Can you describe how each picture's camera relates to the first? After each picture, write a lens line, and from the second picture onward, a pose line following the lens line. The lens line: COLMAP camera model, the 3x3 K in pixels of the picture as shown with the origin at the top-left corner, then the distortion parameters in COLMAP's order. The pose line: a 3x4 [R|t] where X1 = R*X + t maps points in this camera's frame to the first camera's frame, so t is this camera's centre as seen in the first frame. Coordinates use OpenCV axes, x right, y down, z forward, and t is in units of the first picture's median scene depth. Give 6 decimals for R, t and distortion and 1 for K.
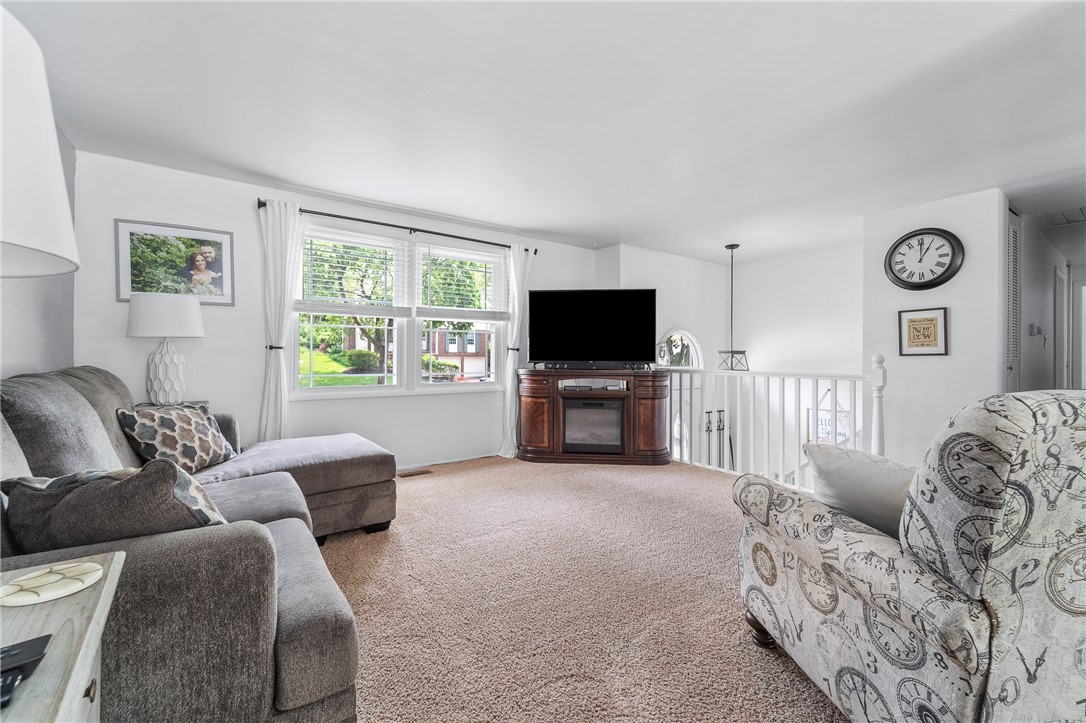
lens RADIAL K [[441.1, 0, 536.3], [0, 441.1, 357.4], [0, 0, 1]] dist [0.000696, -0.000701]
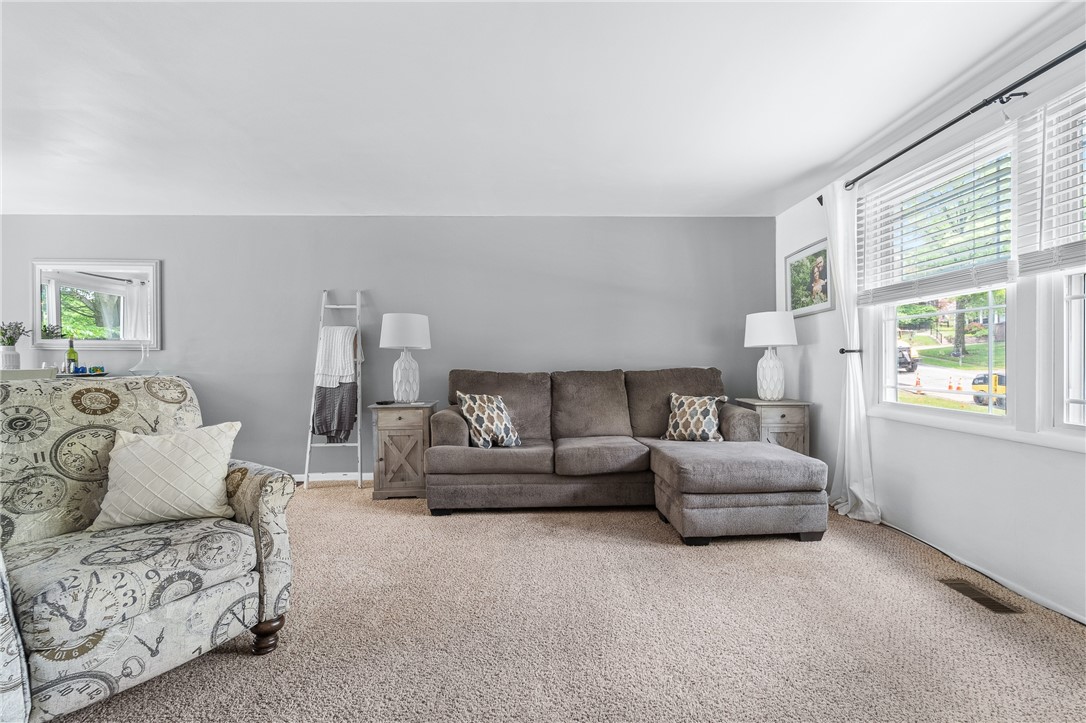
lens RADIAL K [[467.9, 0, 556.1], [0, 467.9, 360.5], [0, 0, 1]] dist [0.001580, -0.000180]
pose [[-0.564253, 0.000576, -0.825602, 0.529216], [0.000739, 1.000000, 0.000193, -0.004446], [0.825601, -0.000501, -0.564254, 1.094603]]
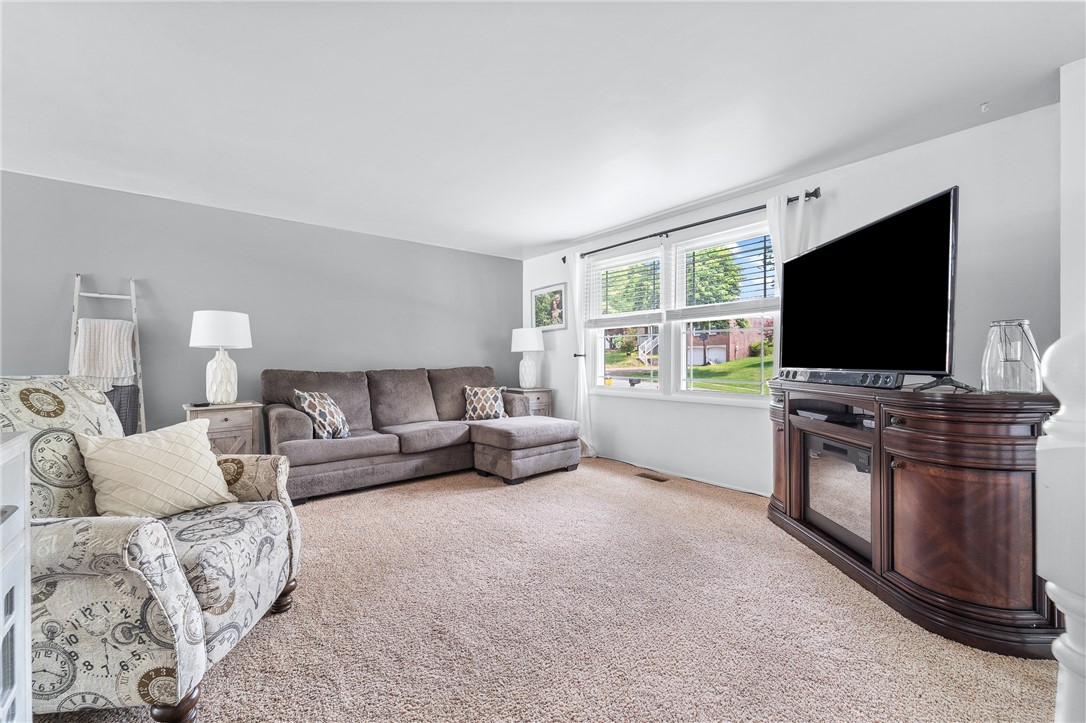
lens RADIAL K [[441.4, 0, 537.6], [0, 441.4, 363.2], [0, 0, 1]] dist [0.000628, 0.000201]
pose [[0.054511, 0.001436, -0.998512, 0.871267], [-0.000410, 0.999999, 0.001416, 0.001133], [0.998513, 0.000333, 0.054512, 0.825500]]
